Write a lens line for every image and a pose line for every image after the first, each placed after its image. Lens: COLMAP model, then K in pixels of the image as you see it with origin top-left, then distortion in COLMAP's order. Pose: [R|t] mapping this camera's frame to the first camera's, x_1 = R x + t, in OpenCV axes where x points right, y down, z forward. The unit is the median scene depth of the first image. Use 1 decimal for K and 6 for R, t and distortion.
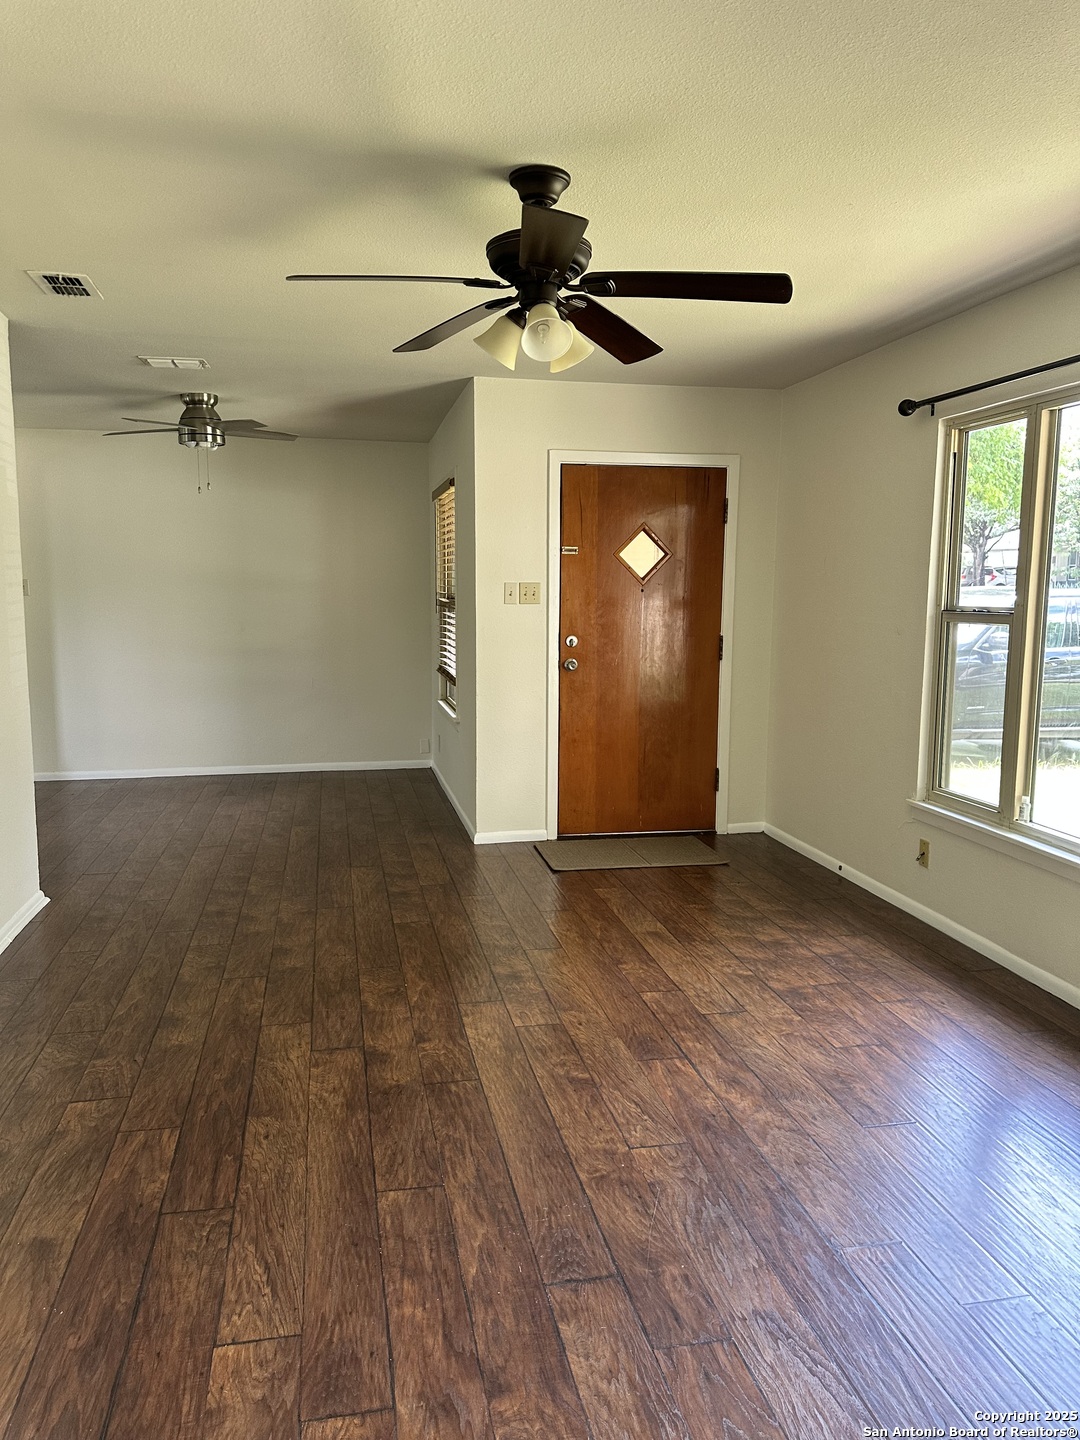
lens RADIAL K [[1023.9, 0, 539.6], [0, 1023.9, 725.8], [0, 0, 1]] dist [0.044533, -0.007084]
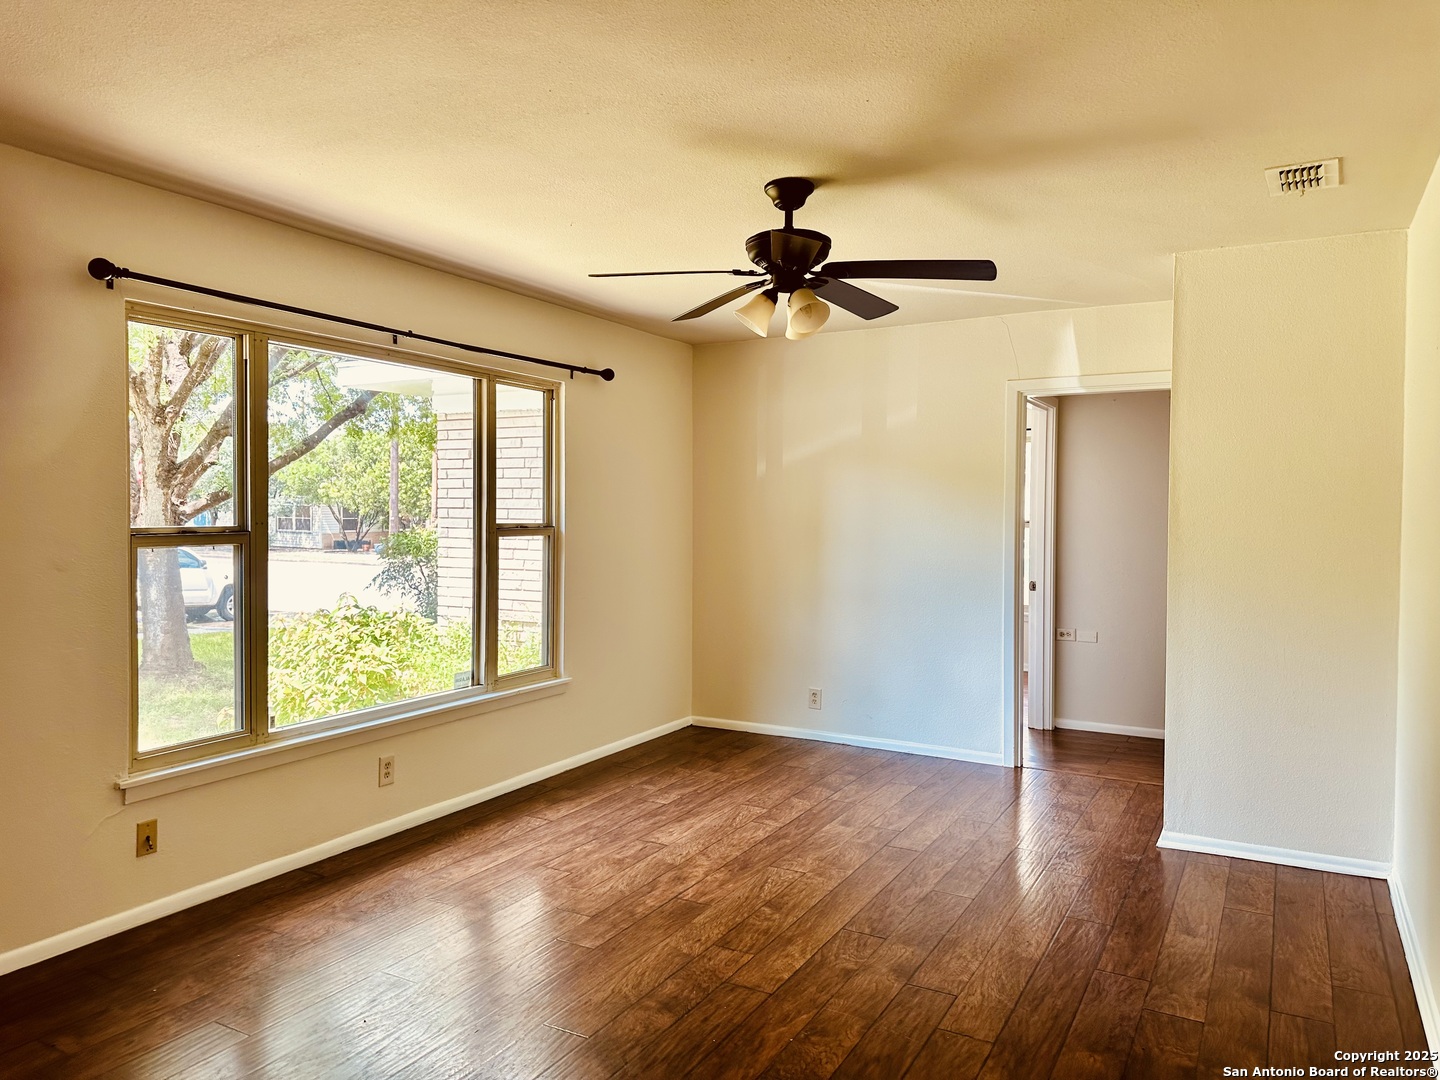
lens RADIAL K [[1023.9, 0, 710.5], [0, 1023.9, 538.1], [0, 0, 1]] dist [0.044533, -0.007084]
pose [[-0.754359, -0.039581, 0.655268, -0.656970], [0.072280, 0.987104, 0.142835, -0.262118], [-0.652471, 0.155112, -0.741769, 1.779534]]
